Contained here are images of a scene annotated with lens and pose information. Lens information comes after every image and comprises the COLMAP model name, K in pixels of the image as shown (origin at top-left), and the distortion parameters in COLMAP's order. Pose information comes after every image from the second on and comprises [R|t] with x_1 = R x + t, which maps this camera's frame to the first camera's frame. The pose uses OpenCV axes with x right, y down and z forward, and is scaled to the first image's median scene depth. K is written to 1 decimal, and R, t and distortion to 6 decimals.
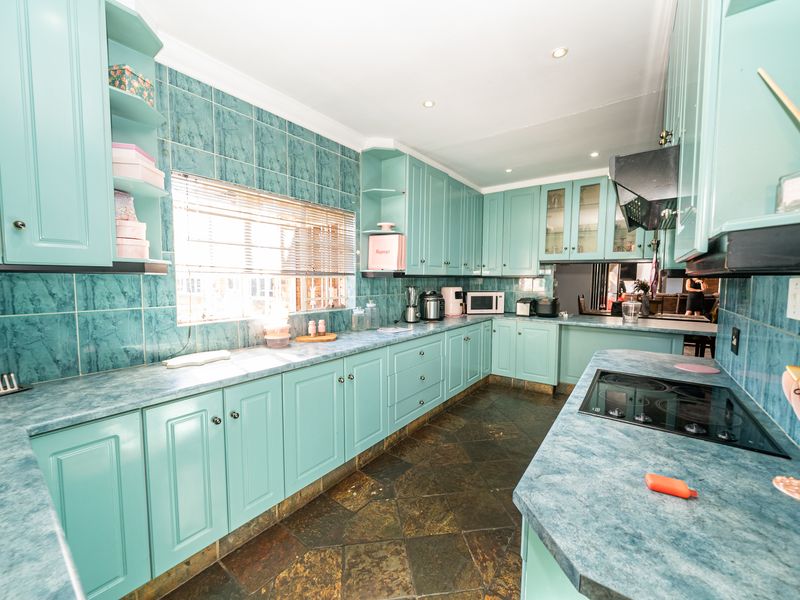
lens RADIAL K [[320.6, 0, 400.2], [0, 320.6, 295.5], [0, 0, 1]] dist [0.000170, 0.000004]
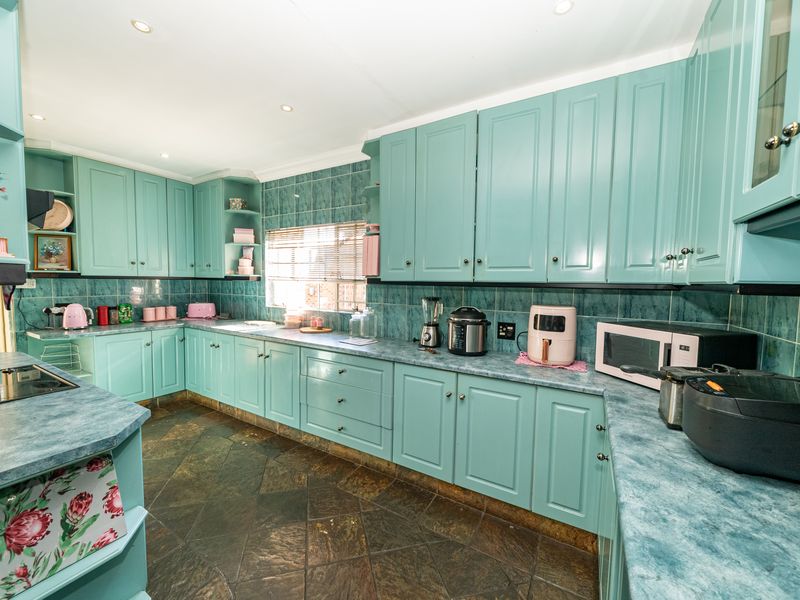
lens RADIAL K [[322.8, 0, 400.0], [0, 322.8, 300.0], [0, 0, 1]] dist [0.000420, -0.000044]
pose [[0.112486, 0.047728, -0.992506, 0.985056], [-0.072823, 0.996556, 0.039670, -0.059759], [0.990981, 0.067816, 0.115574, 1.096899]]
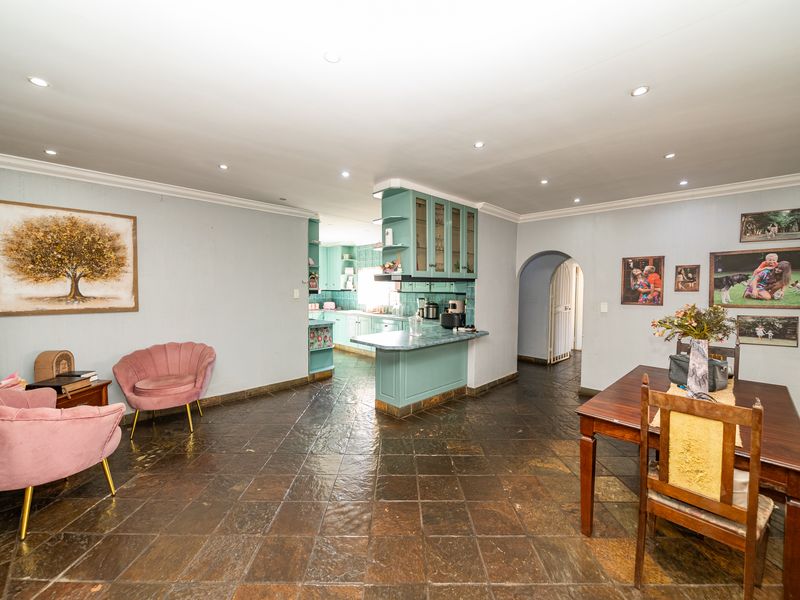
lens RADIAL K [[322.8, 0, 400.0], [0, 322.8, 300.0], [0, 0, 1]] dist [0.000420, -0.000044]
pose [[-0.132393, 0.019330, -0.991009, 2.454375], [-0.070425, 0.997100, 0.028857, -0.079627], [0.988692, 0.073612, -0.130648, 1.459947]]
